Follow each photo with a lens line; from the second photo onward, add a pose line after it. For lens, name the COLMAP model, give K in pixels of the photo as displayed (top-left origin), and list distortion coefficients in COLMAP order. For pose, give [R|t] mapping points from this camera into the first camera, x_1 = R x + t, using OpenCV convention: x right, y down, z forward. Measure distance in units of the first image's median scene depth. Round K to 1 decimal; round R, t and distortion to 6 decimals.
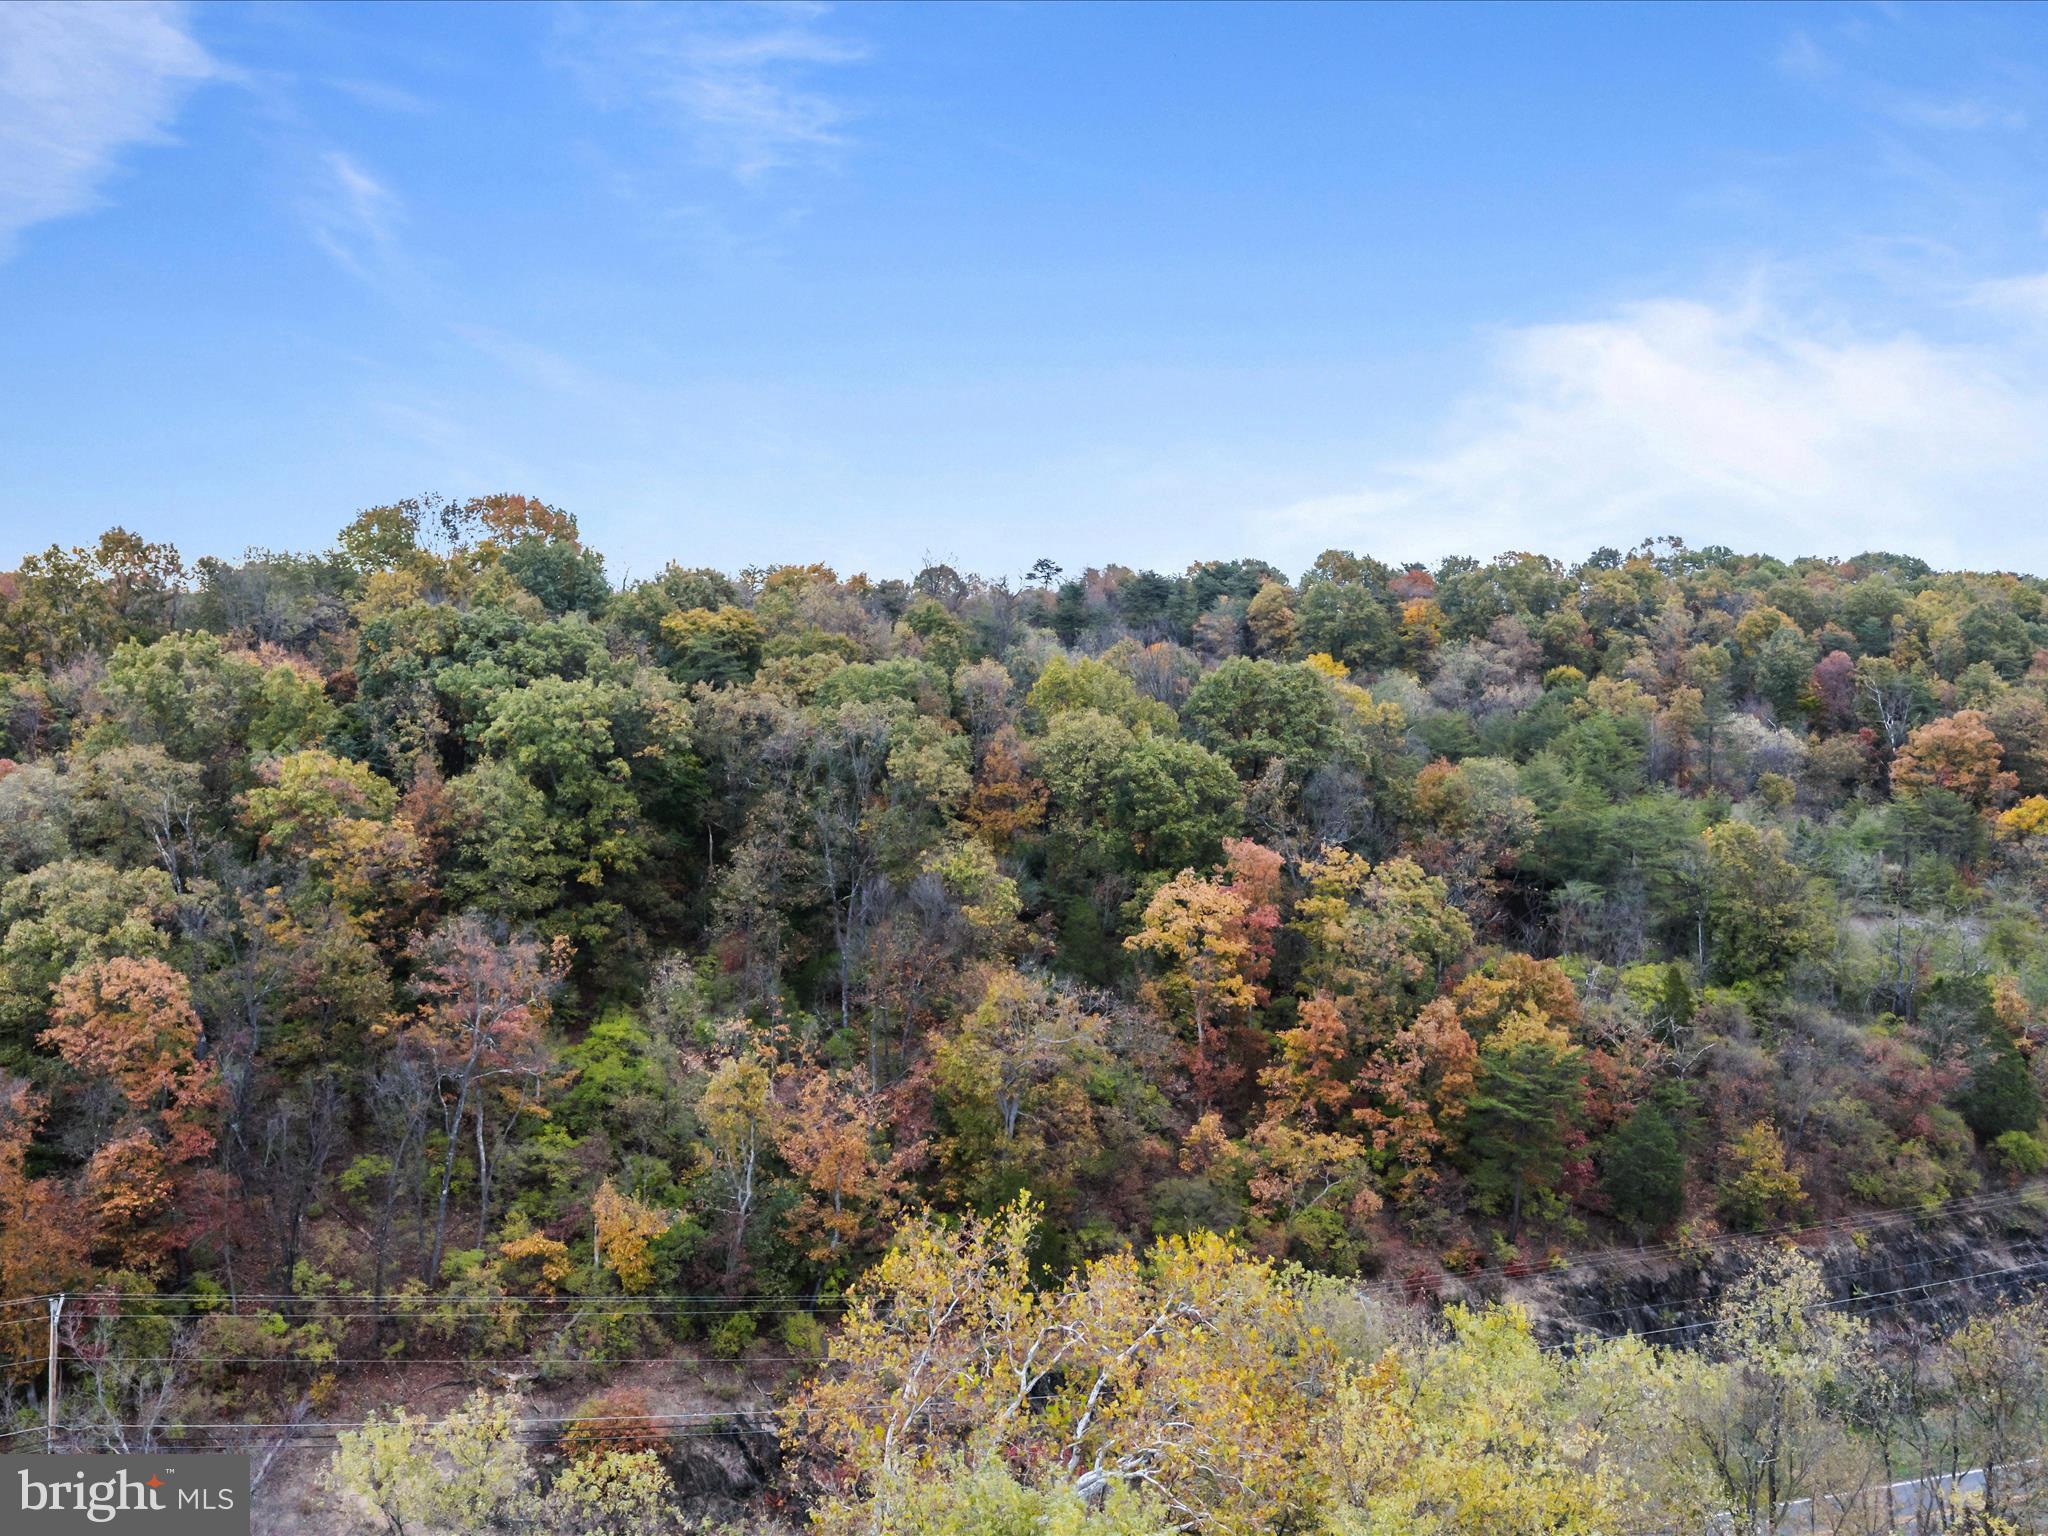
lens RADIAL K [[1885.8, 0, 1031.9], [0, 1885.8, 775.6], [0, 0, 1]] dist [0.018610, -0.073714]
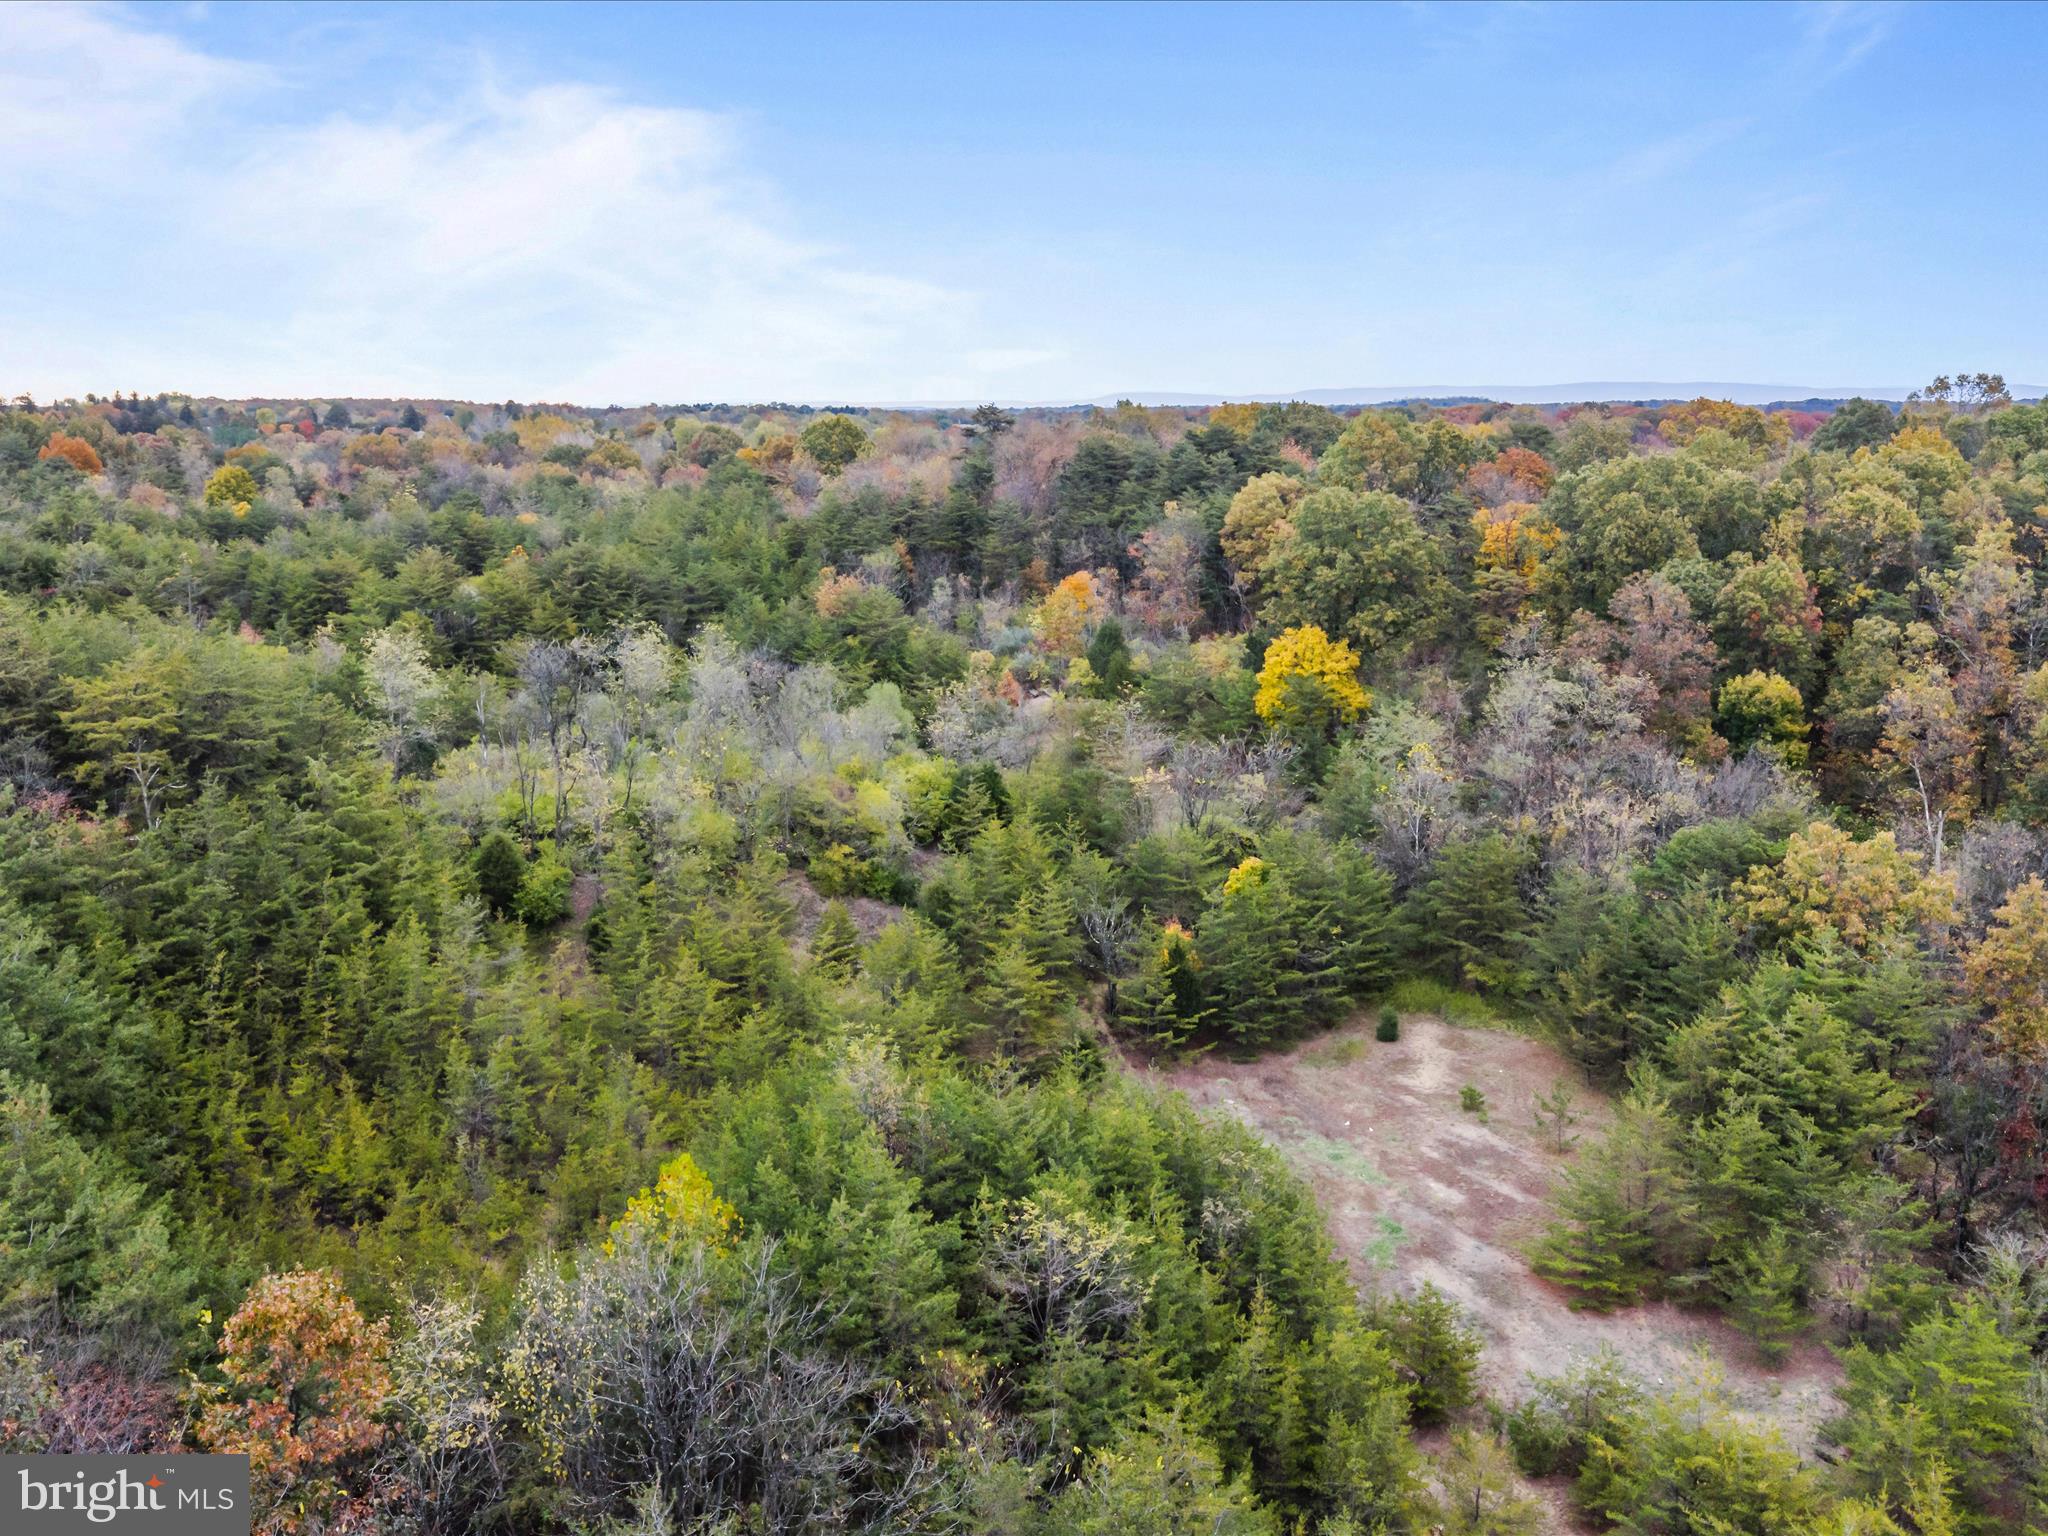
lens RADIAL K [[1885.8, 0, 1031.9], [0, 1885.8, 775.6], [0, 0, 1]] dist [0.018610, -0.073714]
pose [[0.992758, 0.010971, -0.119631, 0.145811], [0.003082, 0.993167, 0.116659, -0.089239], [0.120093, -0.116183, 0.985941, 0.463810]]
